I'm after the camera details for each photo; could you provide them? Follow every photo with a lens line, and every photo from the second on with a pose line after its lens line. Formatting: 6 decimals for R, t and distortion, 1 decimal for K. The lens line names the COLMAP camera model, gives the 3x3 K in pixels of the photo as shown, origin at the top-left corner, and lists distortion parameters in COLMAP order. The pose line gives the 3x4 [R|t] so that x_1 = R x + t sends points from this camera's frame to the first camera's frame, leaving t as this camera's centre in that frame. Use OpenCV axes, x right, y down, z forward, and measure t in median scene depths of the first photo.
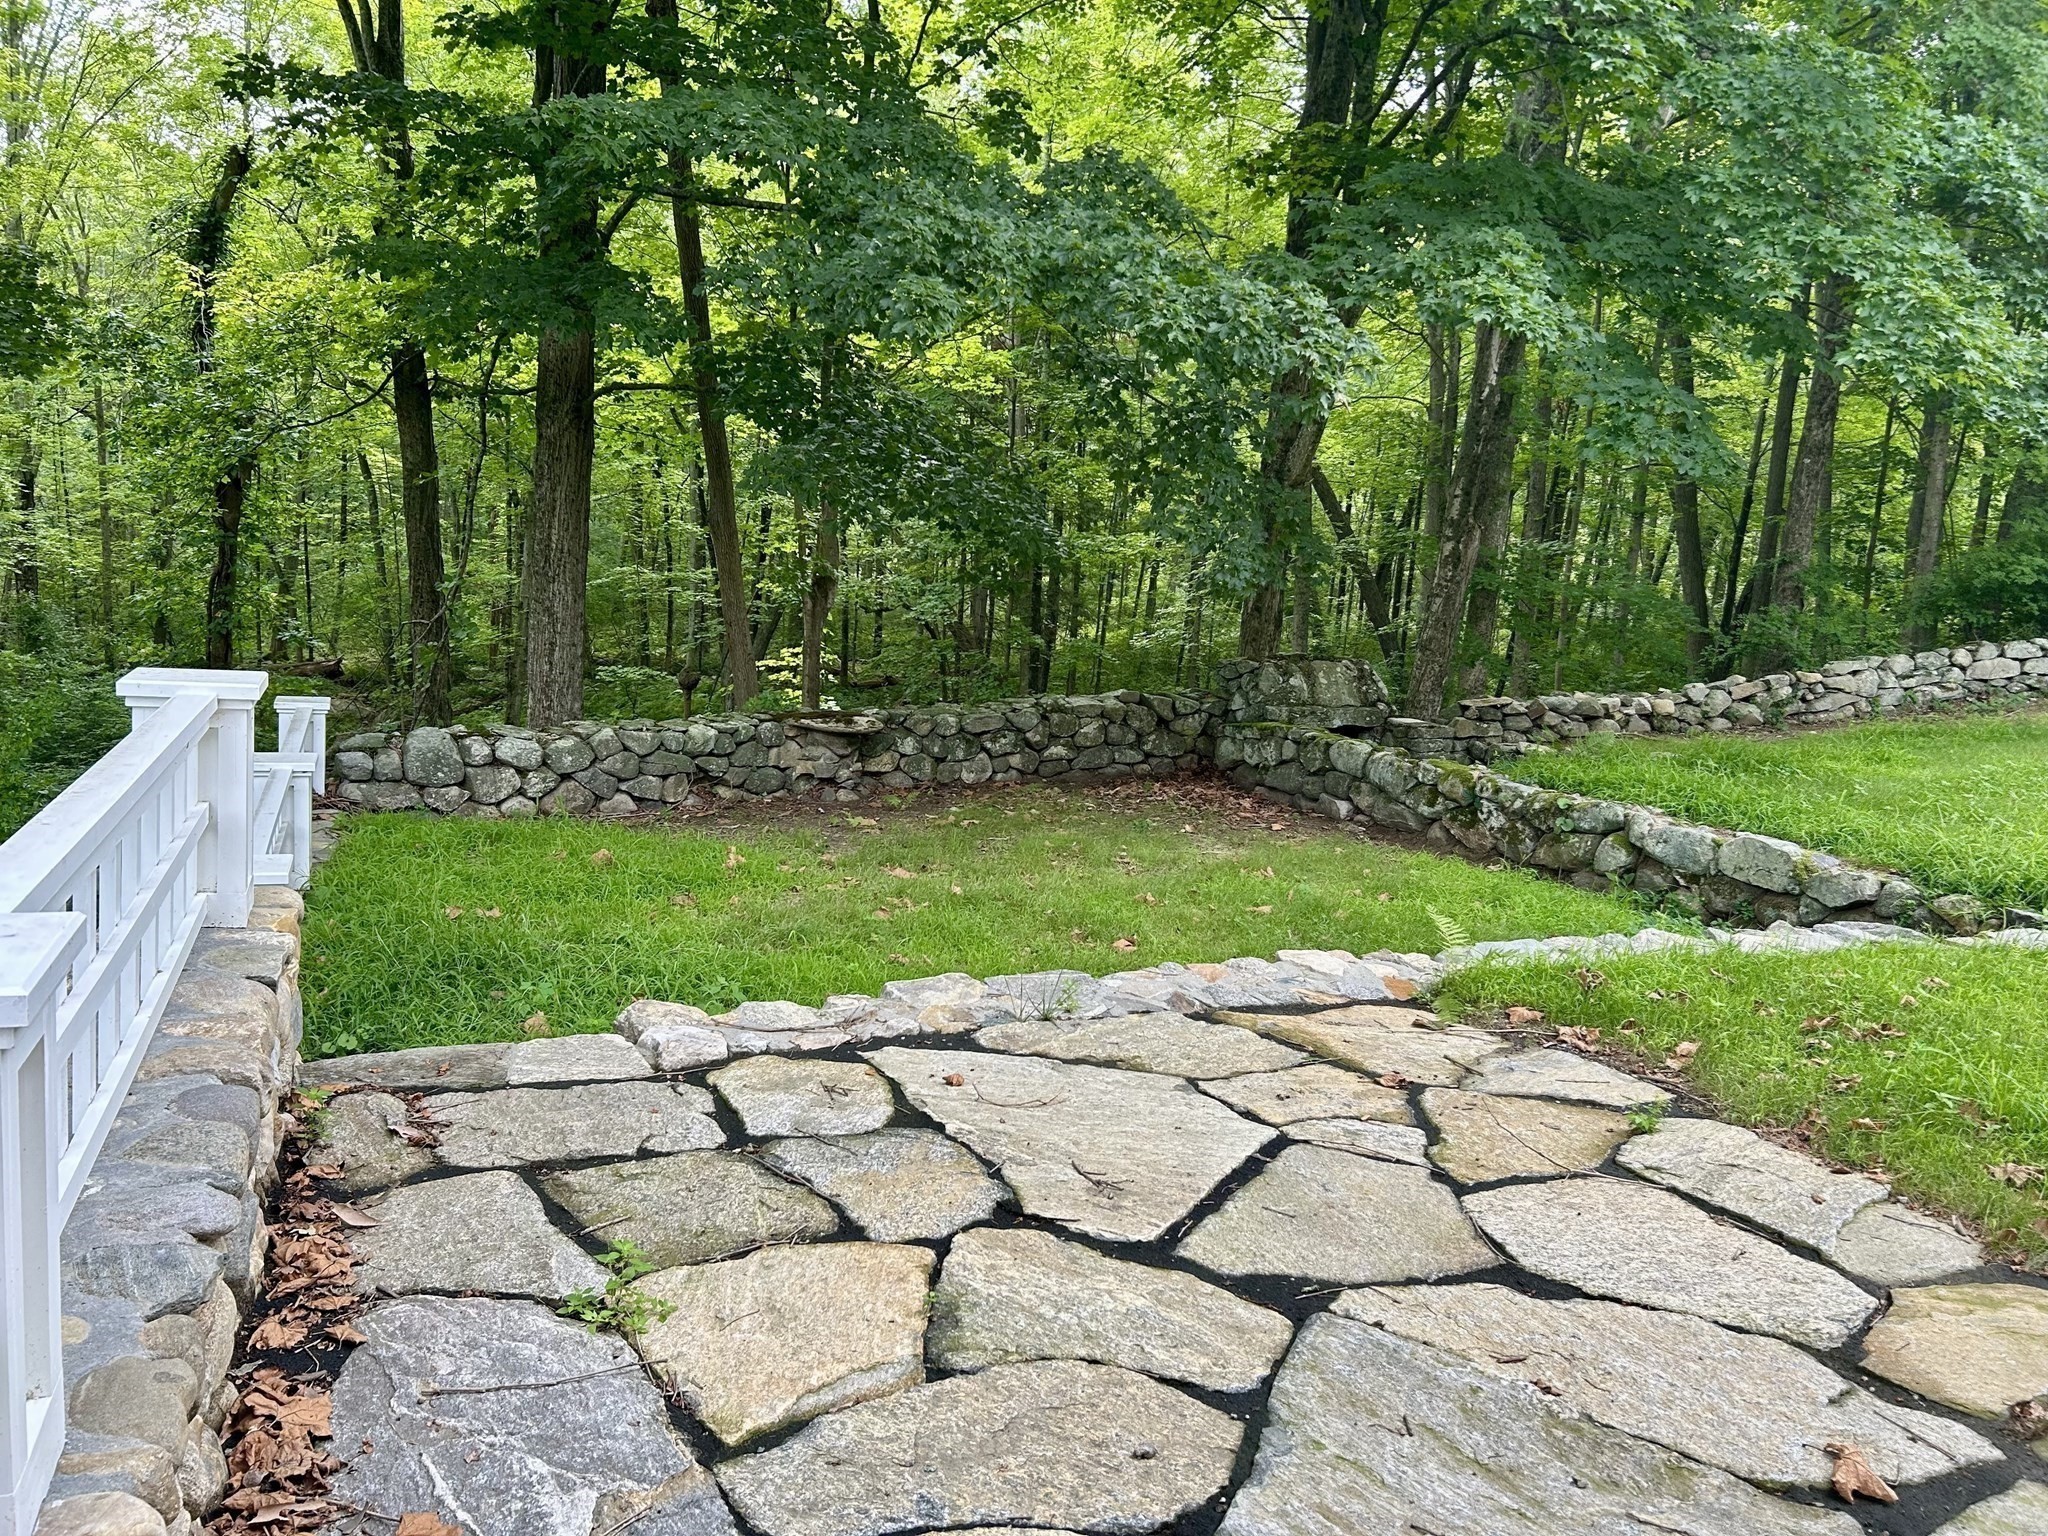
lens RADIAL K [[1546.3, 0, 1005.6], [0, 1546.3, 734.2], [0, 0, 1]] dist [0.030216, -0.030841]
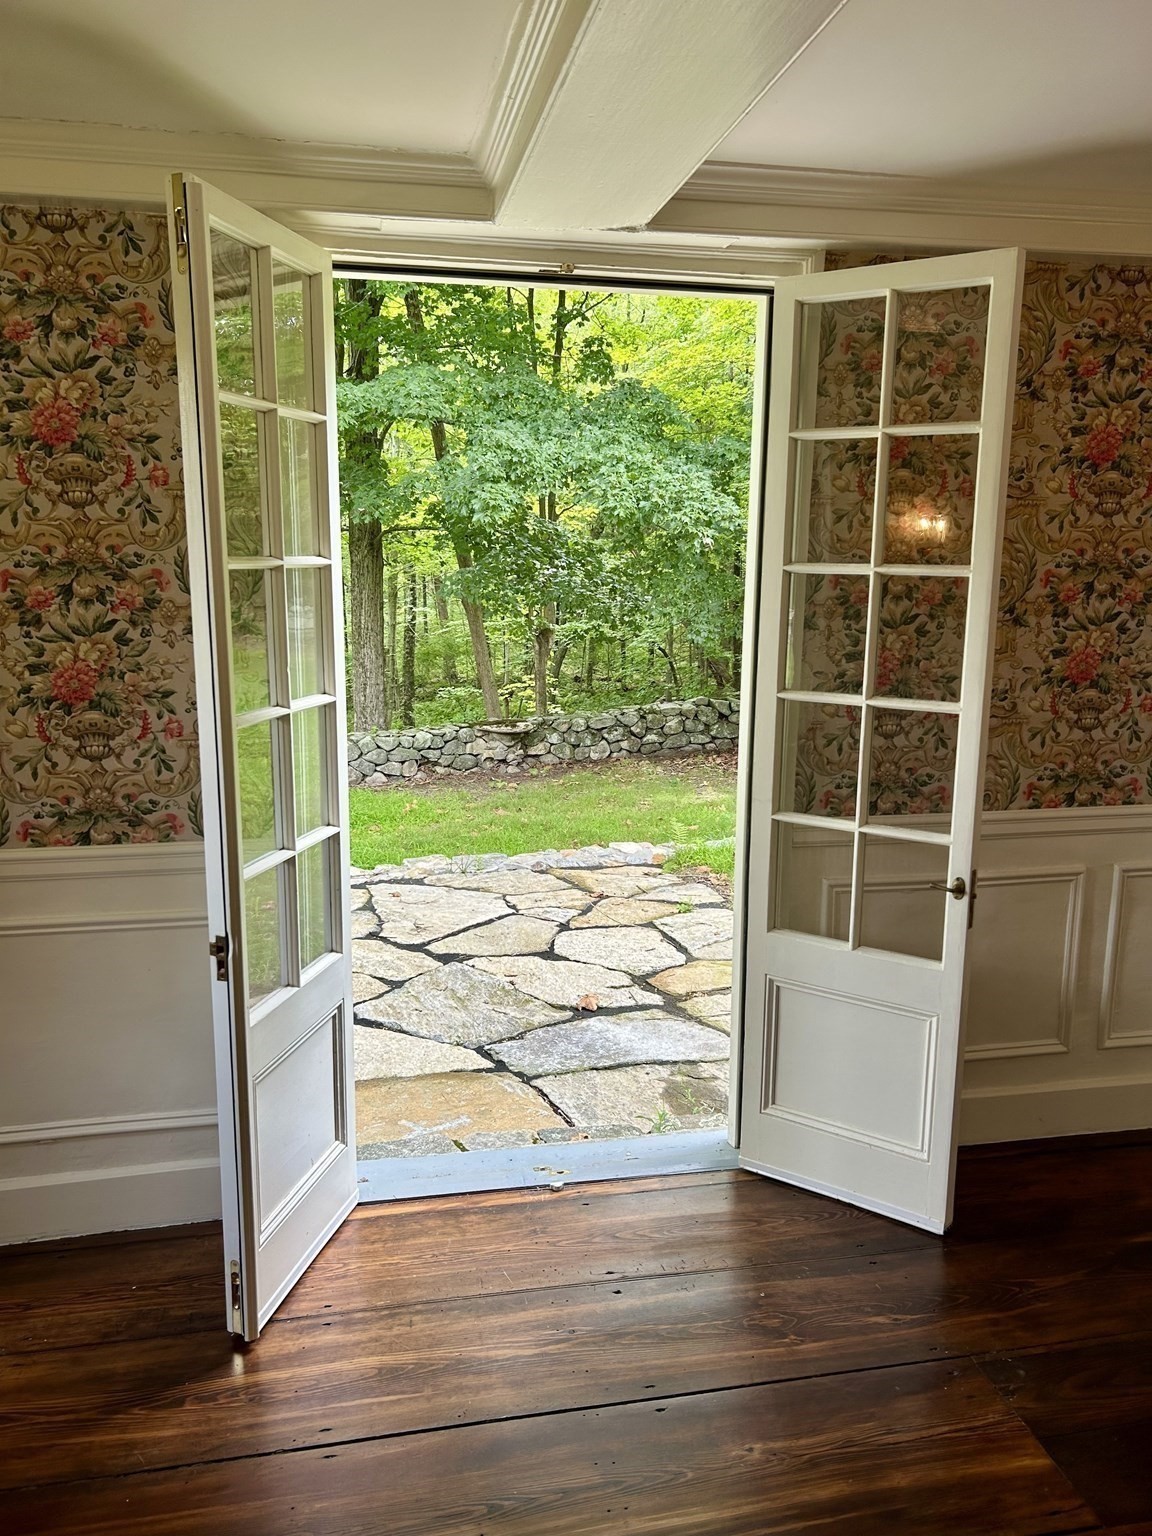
lens RADIAL K [[1159.7, 0, 566.7], [0, 1159.7, 761.2], [0, 0, 1]] dist [0.030216, -0.030841]
pose [[0.979101, -0.033649, -0.200570, 0.474937], [0.040981, 0.998631, 0.032514, -0.019011], [0.199202, -0.040054, 0.979140, -0.537646]]
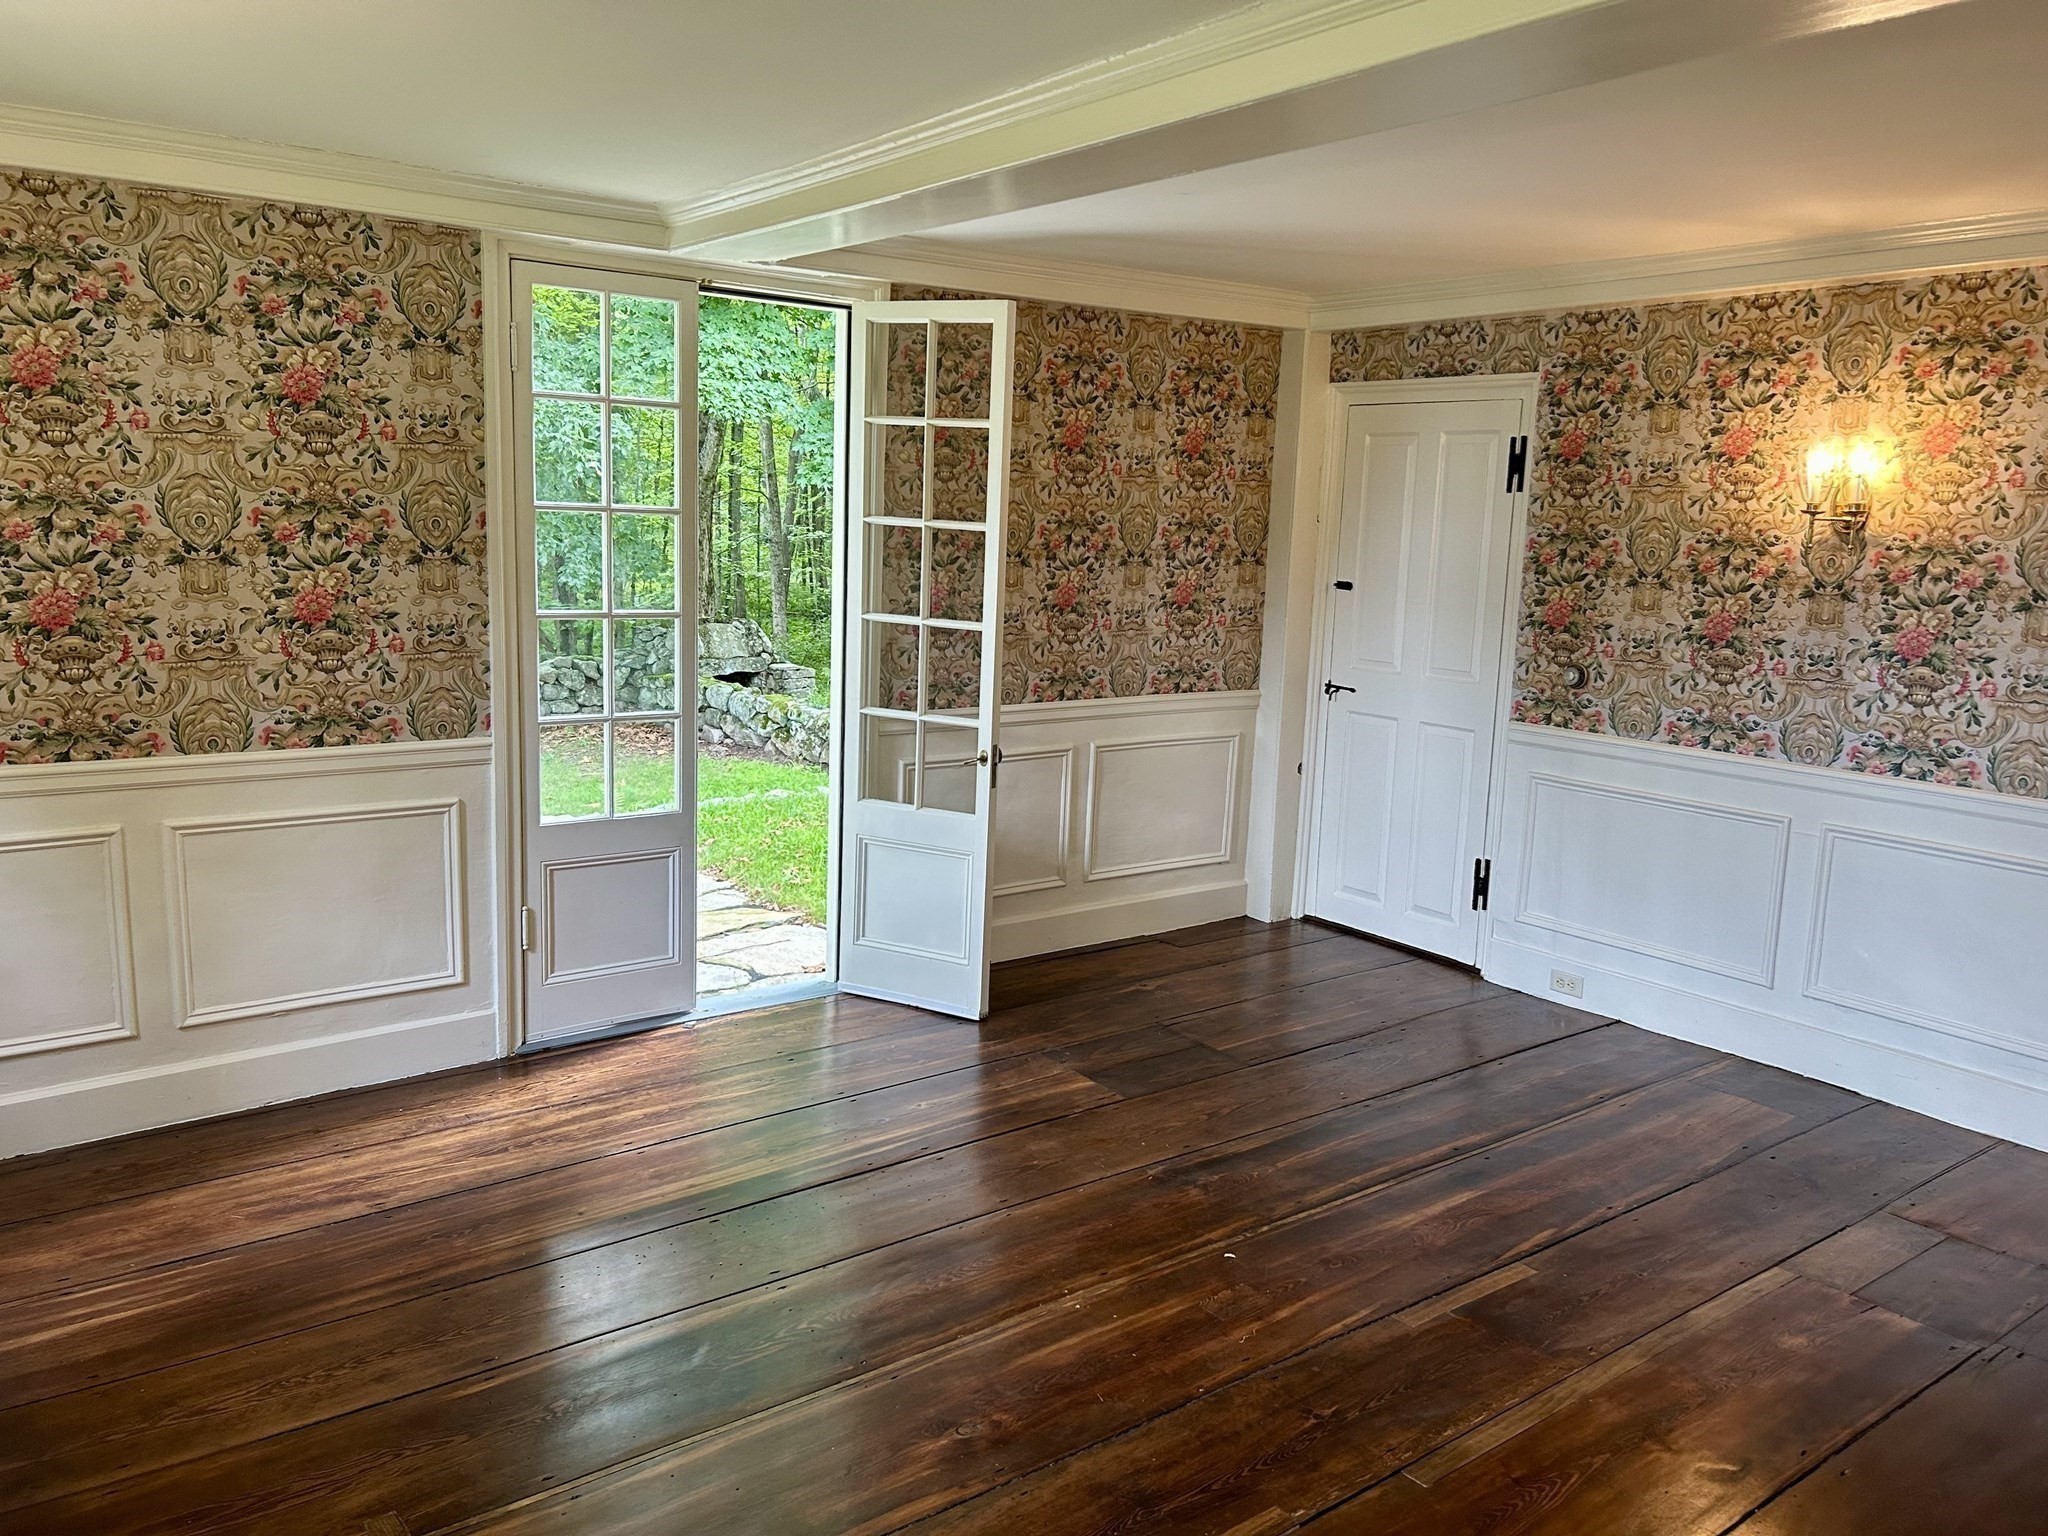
lens RADIAL K [[1546.3, 0, 1016.9], [0, 1546.3, 762.3], [0, 0, 1]] dist [0.030216, -0.030841]
pose [[0.966925, -0.078497, 0.242681, 0.327410], [0.064797, 0.995848, 0.063940, 0.004110], [-0.246692, -0.046100, 0.967997, -0.900088]]
